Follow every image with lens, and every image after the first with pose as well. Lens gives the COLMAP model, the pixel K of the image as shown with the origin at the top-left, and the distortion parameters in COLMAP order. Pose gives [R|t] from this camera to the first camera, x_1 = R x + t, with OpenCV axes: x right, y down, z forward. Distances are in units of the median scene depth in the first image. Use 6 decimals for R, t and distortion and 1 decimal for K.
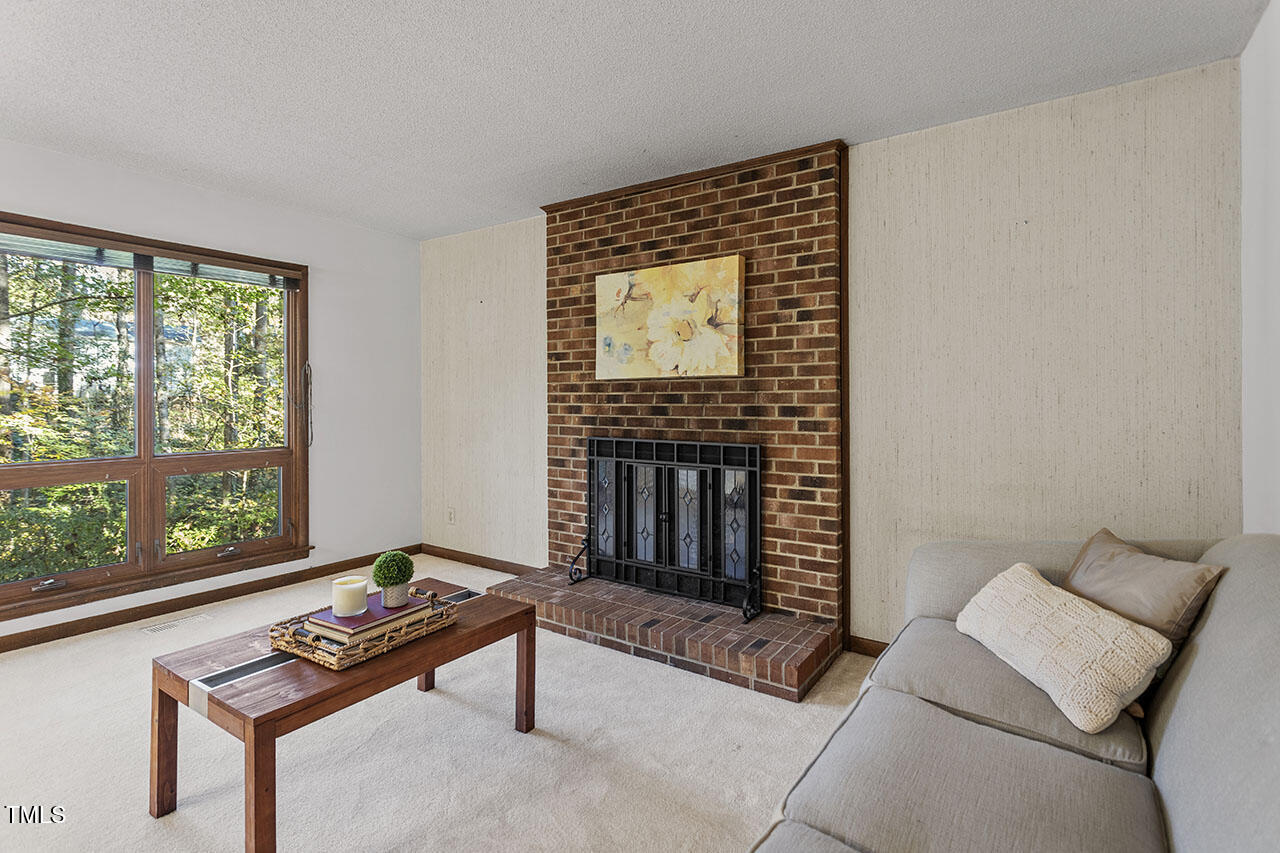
lens RADIAL K [[614.6, 0, 635.4], [0, 614.6, 396.1], [0, 0, 1]] dist [-0.000917, 0.001416]
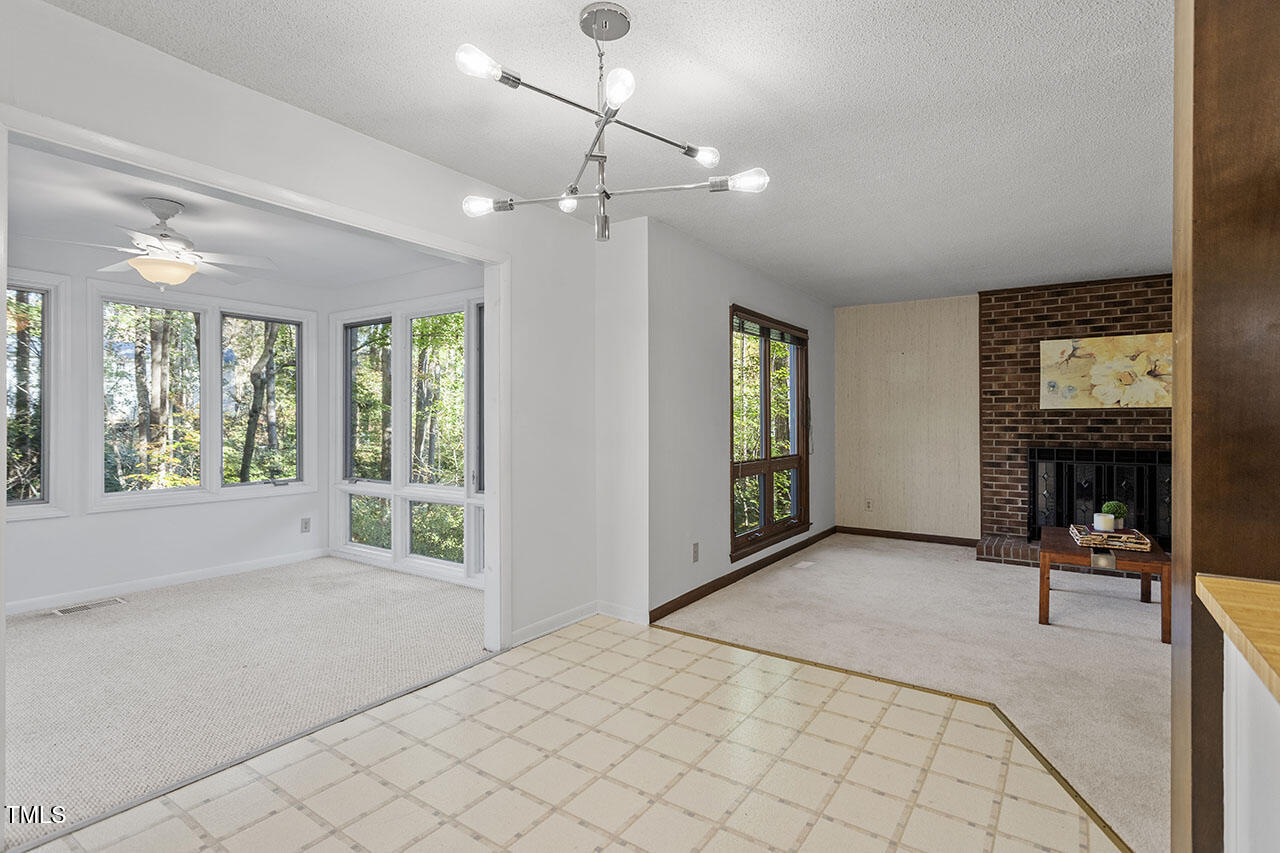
lens RADIAL K [[614.6, 0, 645.2], [0, 614.6, 422.9], [0, 0, 1]] dist [-0.000917, 0.001416]
pose [[0.999984, 0.002753, 0.004855, -1.044726], [-0.002773, 0.999988, 0.004087, 0.004079], [-0.004844, -0.004100, 0.999980, -0.514389]]
